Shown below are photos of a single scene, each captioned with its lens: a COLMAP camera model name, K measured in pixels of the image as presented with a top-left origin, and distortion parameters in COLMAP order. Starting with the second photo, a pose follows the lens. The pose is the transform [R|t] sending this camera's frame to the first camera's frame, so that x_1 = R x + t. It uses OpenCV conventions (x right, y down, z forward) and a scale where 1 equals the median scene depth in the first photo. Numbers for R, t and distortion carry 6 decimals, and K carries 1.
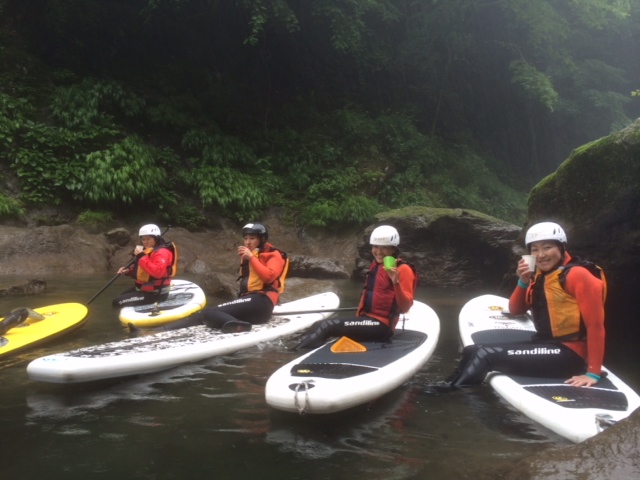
lens RADIAL K [[531.4, 0, 342.1], [0, 531.4, 228.3], [0, 0, 1]] dist [0.068529, -0.057406]
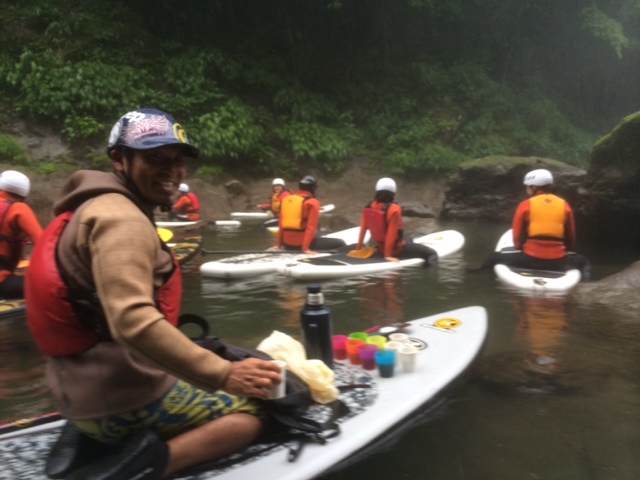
lens RADIAL K [[531.4, 0, 342.1], [0, 531.4, 228.3], [0, 0, 1]] dist [0.068529, -0.057406]
pose [[0.993123, -0.014023, -0.116234, -0.032919], [0.025728, 0.994673, 0.099822, -0.004786], [0.114215, -0.102126, 0.988193, -0.119600]]
